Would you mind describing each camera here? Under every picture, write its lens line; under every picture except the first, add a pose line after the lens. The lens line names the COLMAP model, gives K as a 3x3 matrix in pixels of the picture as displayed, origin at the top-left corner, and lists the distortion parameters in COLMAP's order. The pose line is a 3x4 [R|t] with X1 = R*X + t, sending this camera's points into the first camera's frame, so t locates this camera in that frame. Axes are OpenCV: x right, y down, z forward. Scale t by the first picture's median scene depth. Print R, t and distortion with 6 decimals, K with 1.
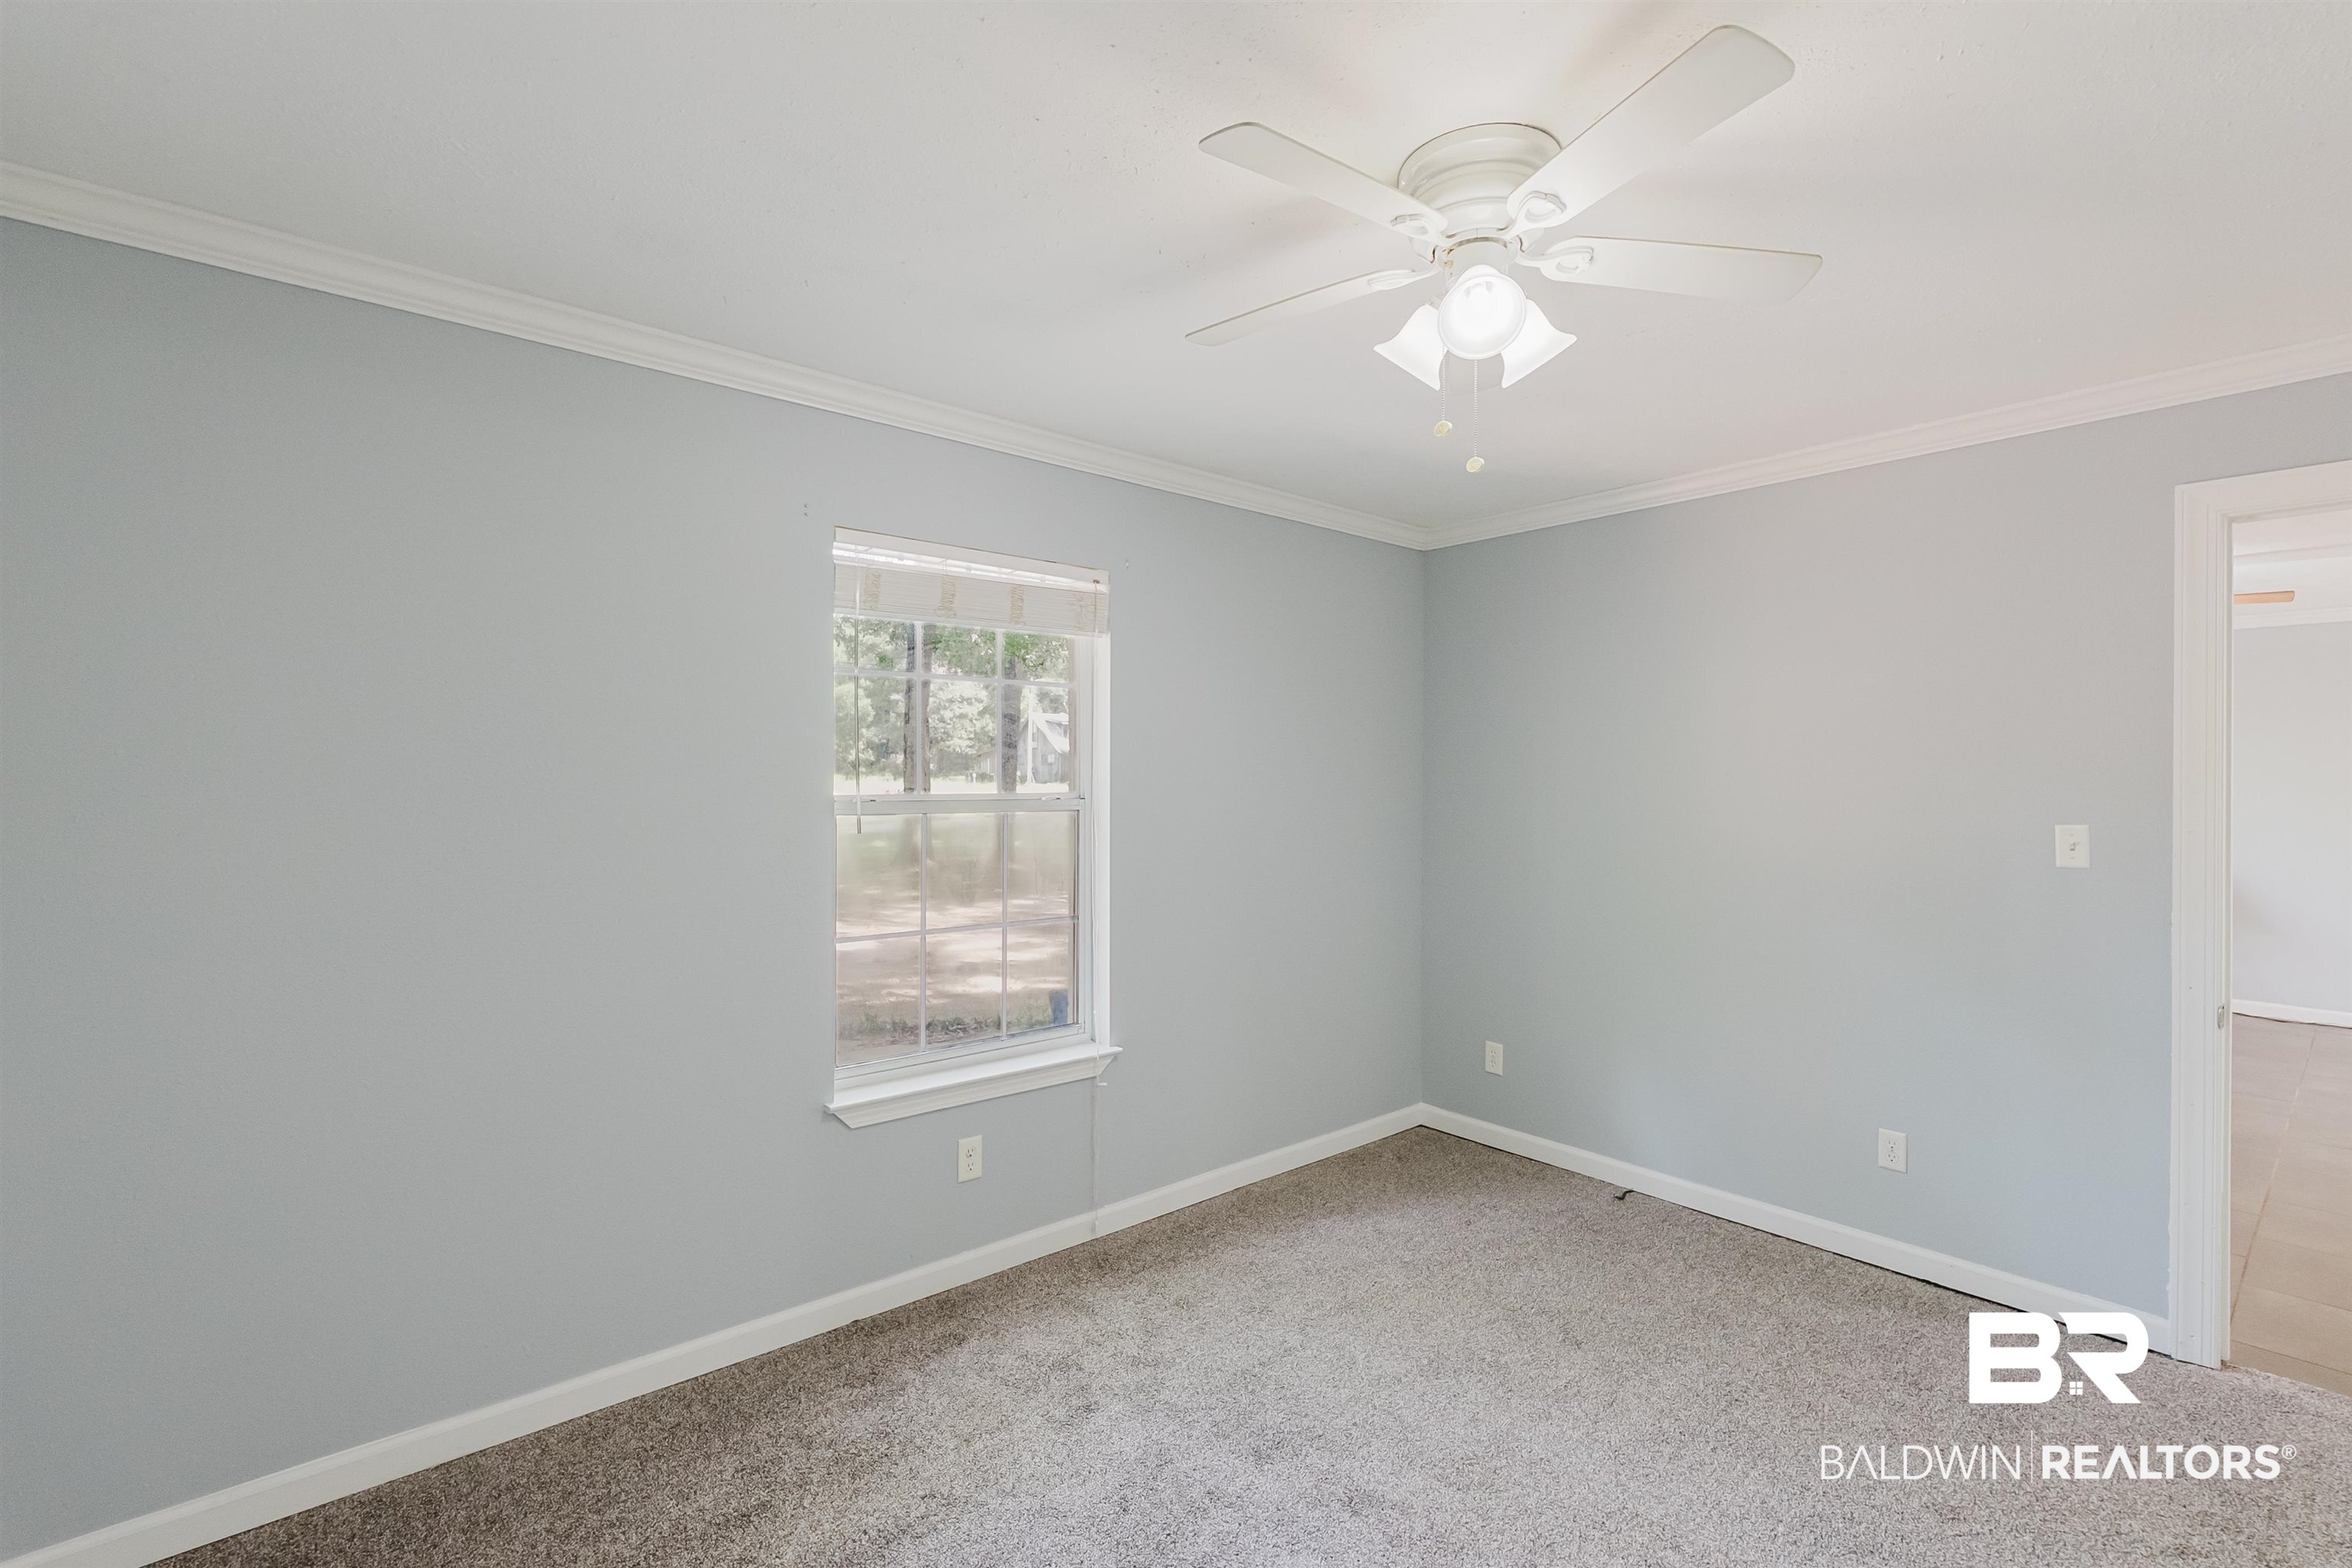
lens RADIAL K [[1050.1, 0, 1176.0], [0, 1050.1, 784.0], [0, 0, 1]] dist [-0.000404, -0.000228]
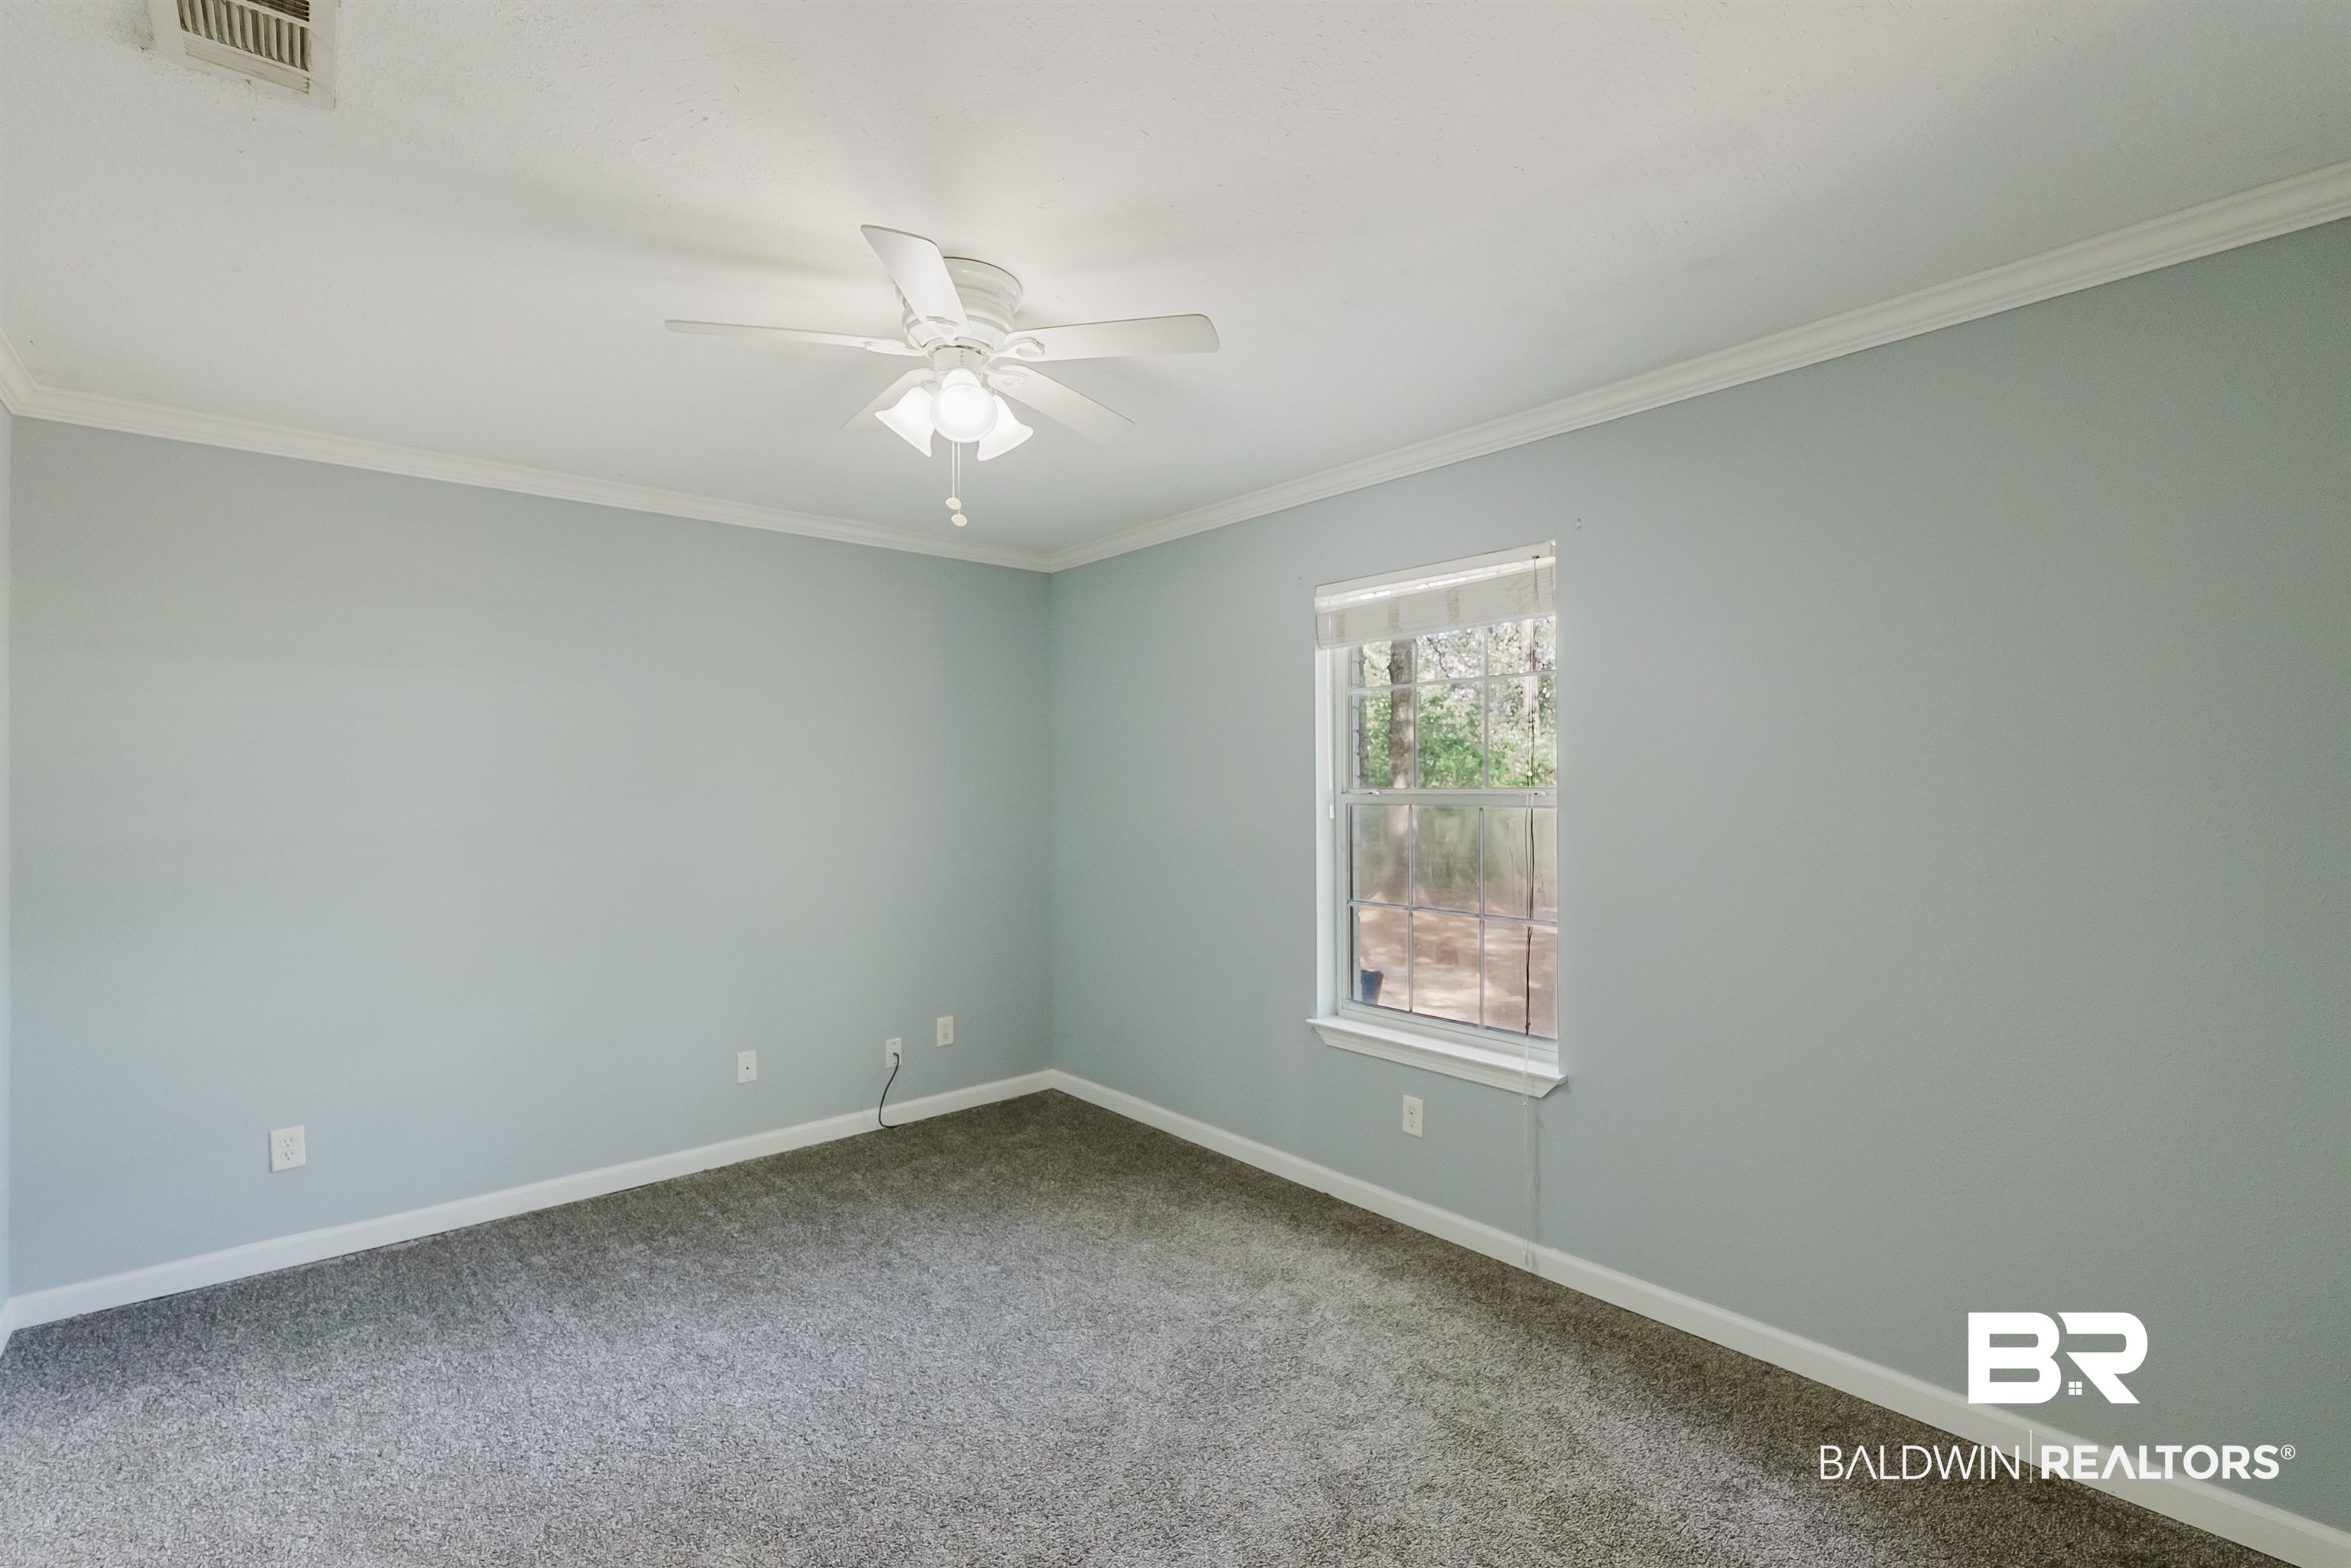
lens RADIAL K [[1049.6, 0, 1175.5], [0, 1049.6, 784.0], [0, 0, 1]] dist [-0.000404, -0.000228]
pose [[0.005047, -0.005887, -0.999970, 0.911327], [-0.000784, 0.999982, -0.005891, 0.011946], [0.999987, 0.000813, 0.005042, 0.740221]]
